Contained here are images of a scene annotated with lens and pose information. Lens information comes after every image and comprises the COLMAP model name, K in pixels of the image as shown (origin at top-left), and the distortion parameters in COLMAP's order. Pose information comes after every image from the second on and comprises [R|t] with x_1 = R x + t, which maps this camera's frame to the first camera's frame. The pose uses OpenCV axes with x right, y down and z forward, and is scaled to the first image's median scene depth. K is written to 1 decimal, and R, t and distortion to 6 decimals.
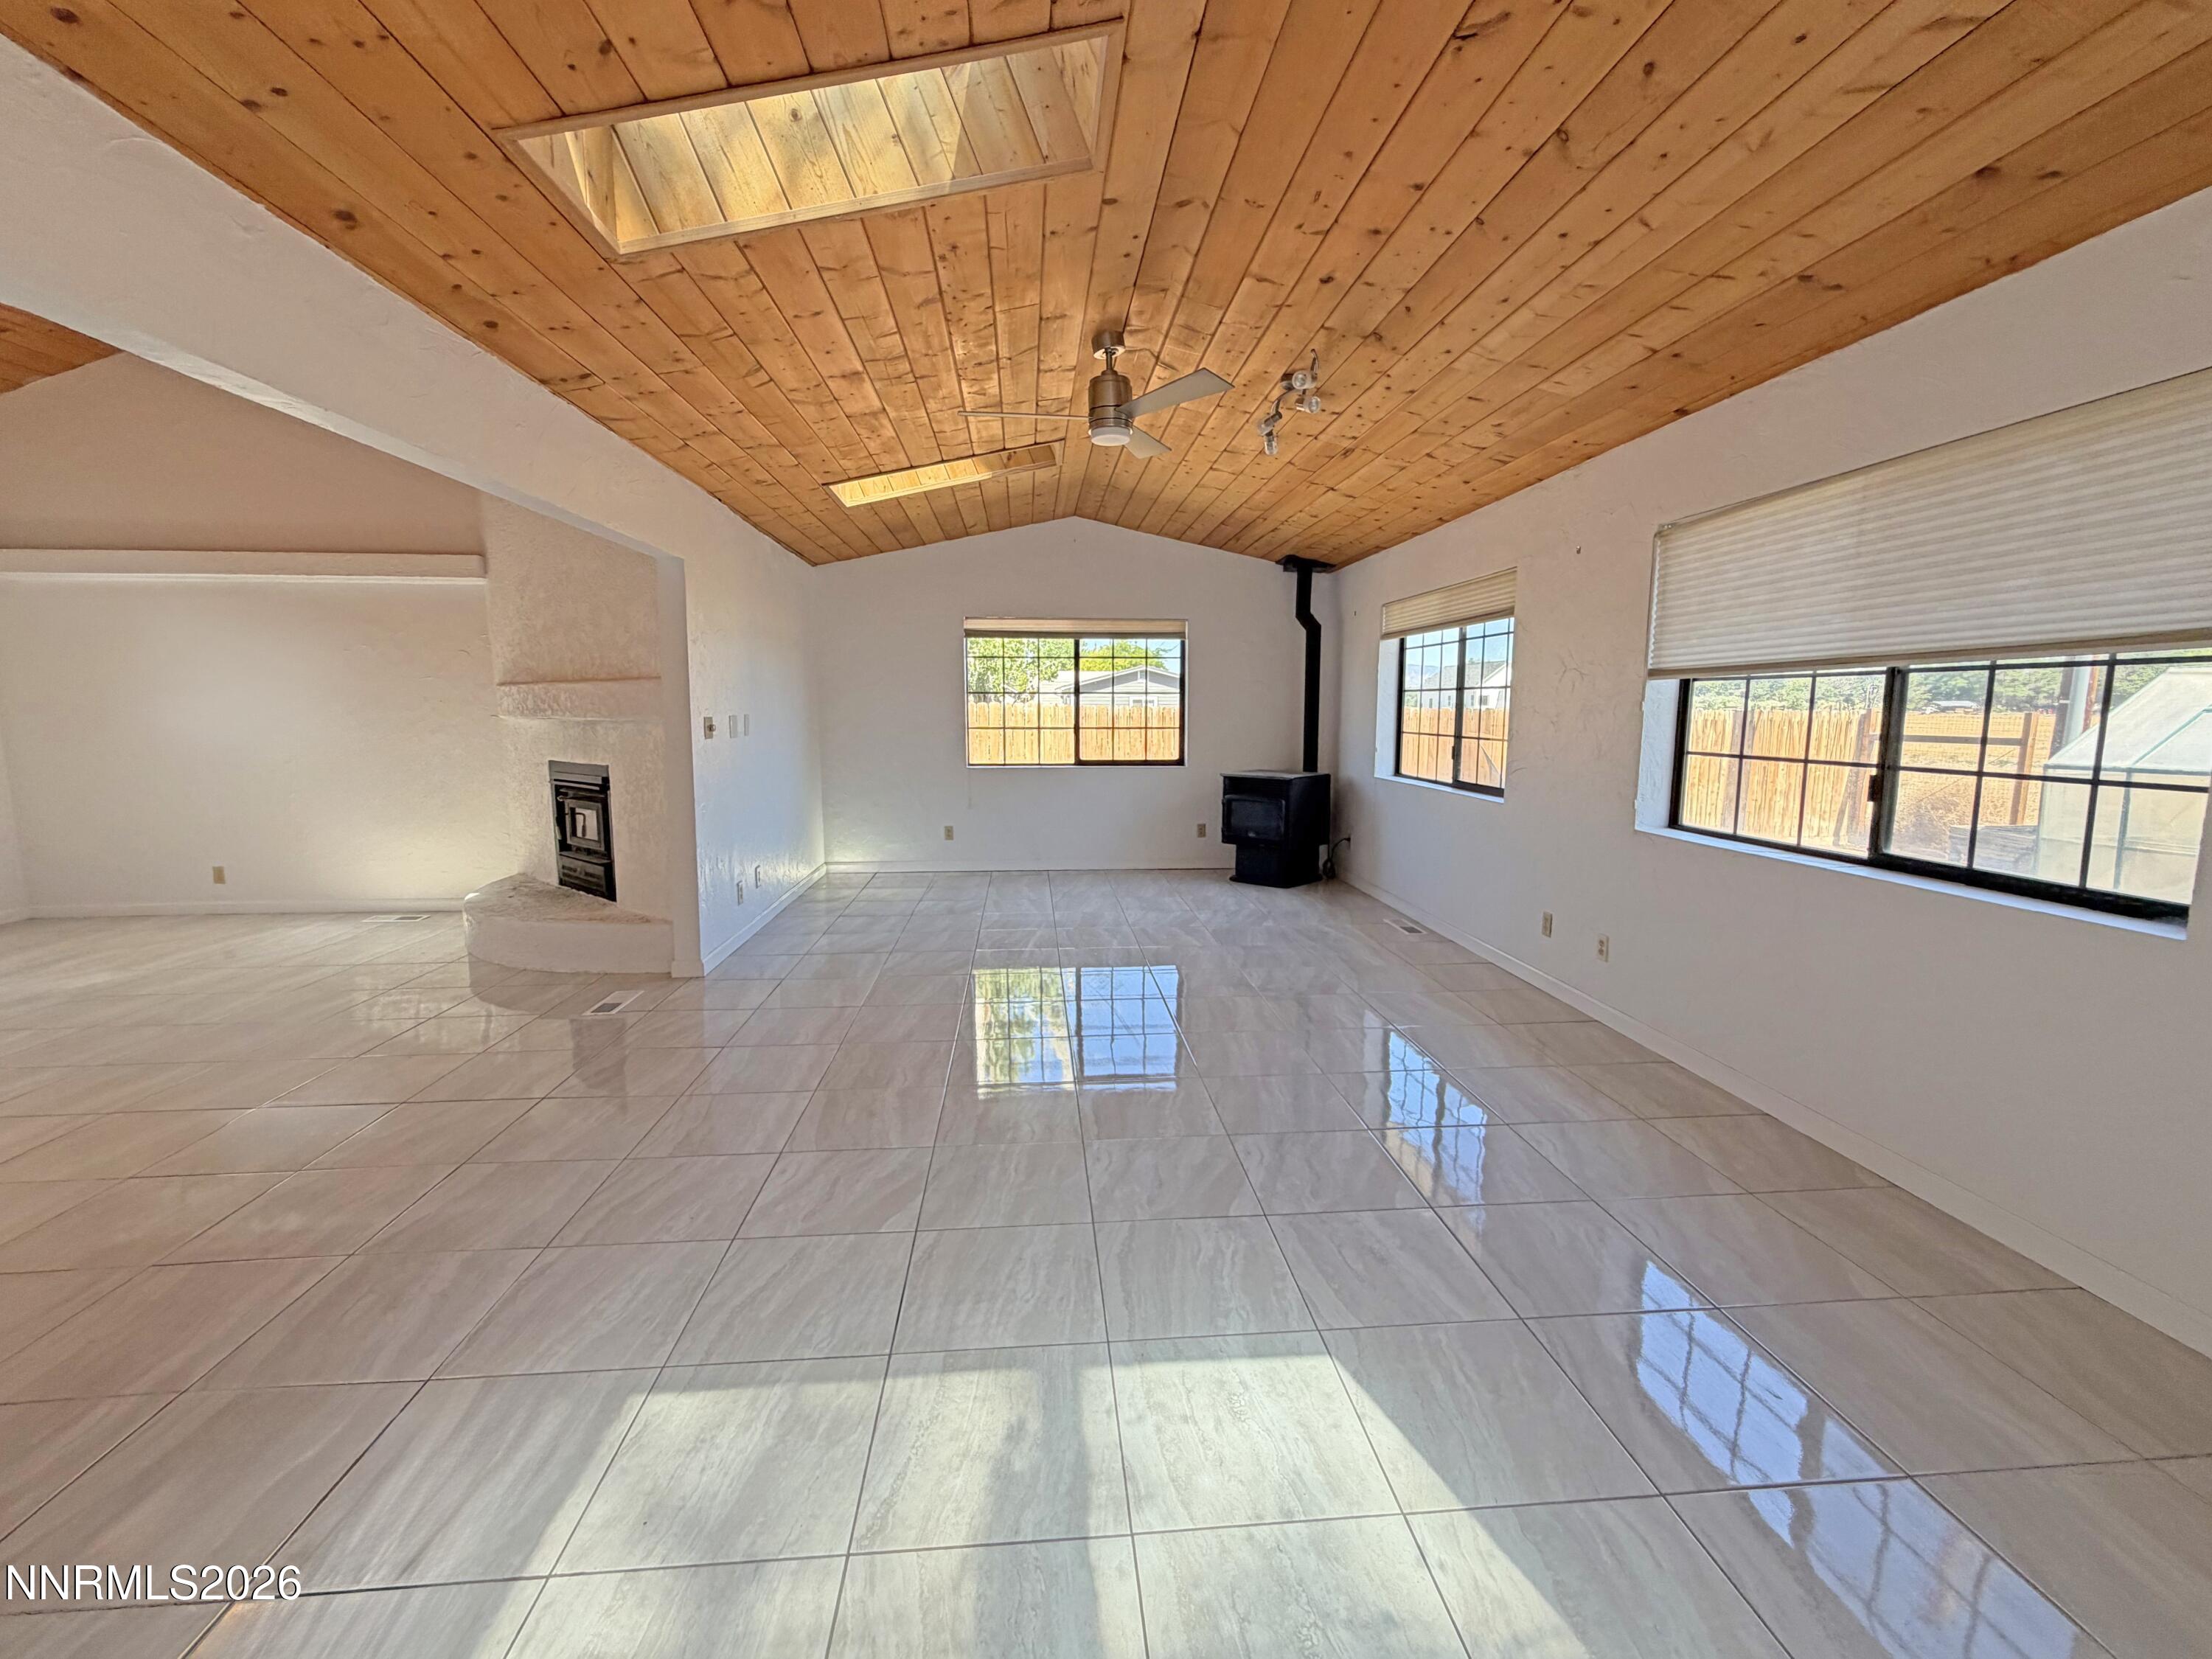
lens RADIAL K [[924.8, 0, 1111.5], [0, 924.8, 830.7], [0, 0, 1]] dist [-0.000817, 0.001109]
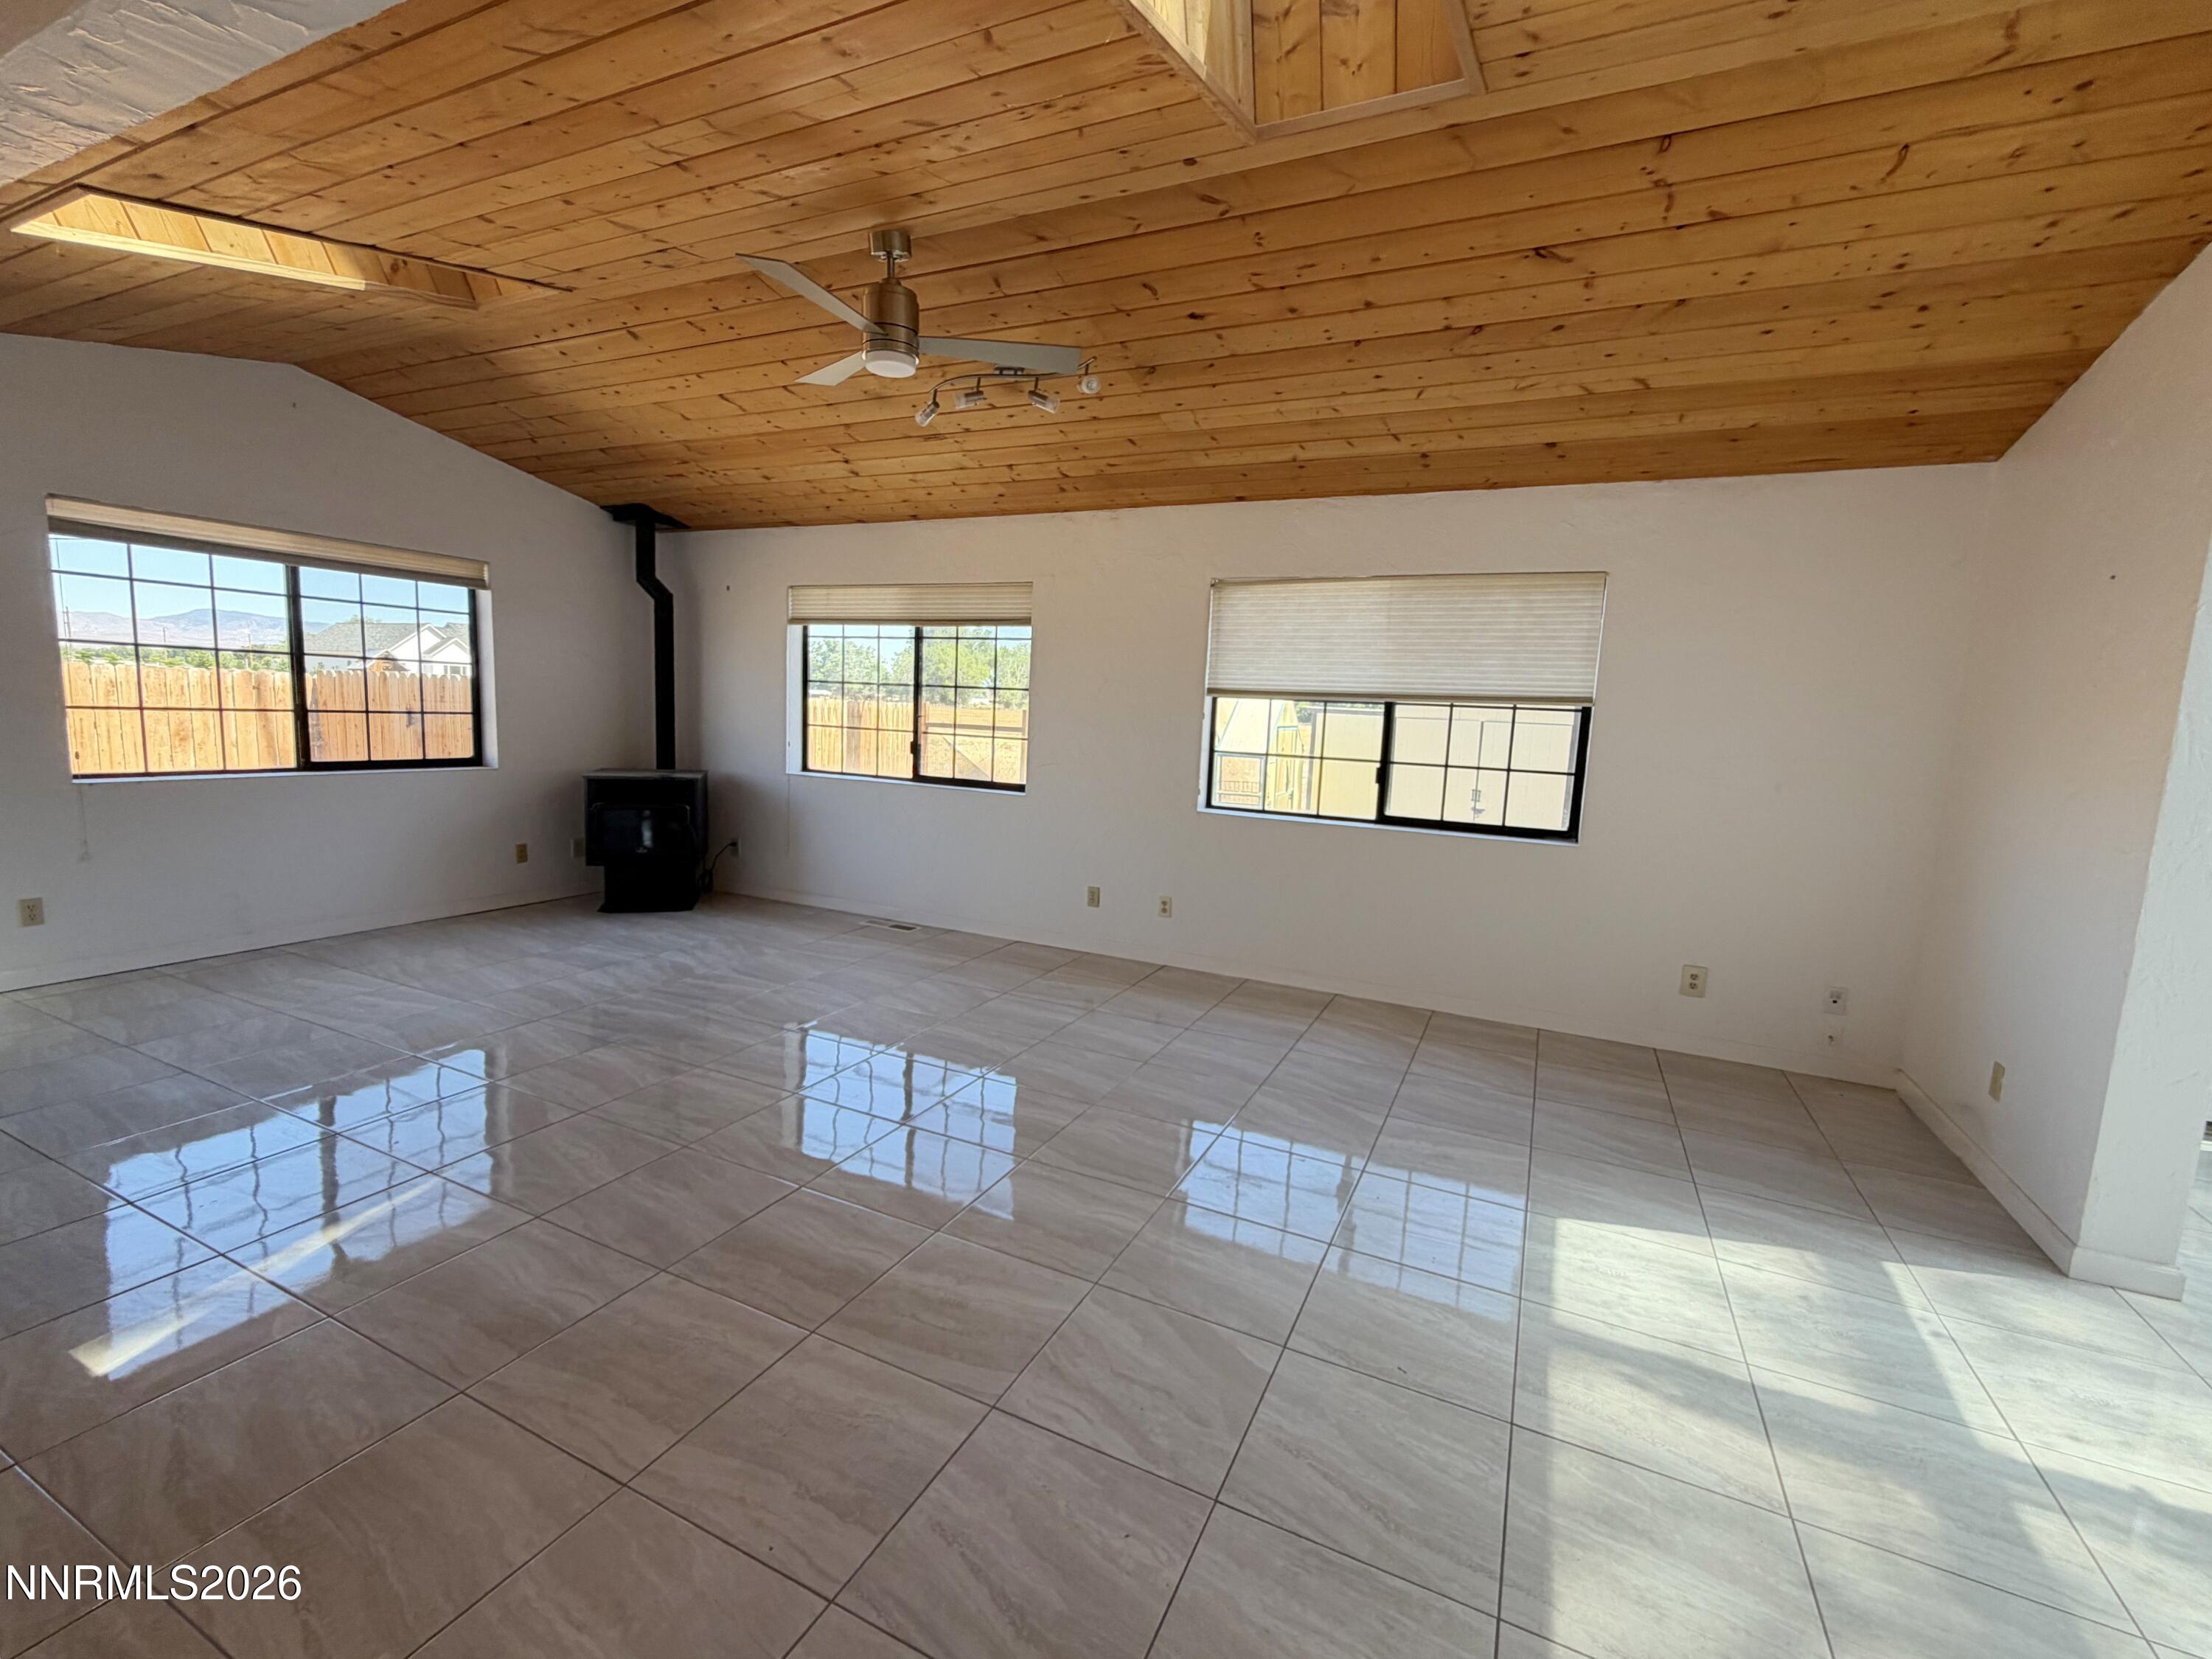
lens RADIAL K [[924.8, 0, 1140.4], [0, 924.8, 829.8], [0, 0, 1]] dist [-0.000817, 0.001109]
pose [[0.506592, -0.088648, 0.857617, -0.726066], [0.070600, 0.995625, 0.061210, -0.074196], [-0.859291, 0.029539, 0.510634, 0.505170]]
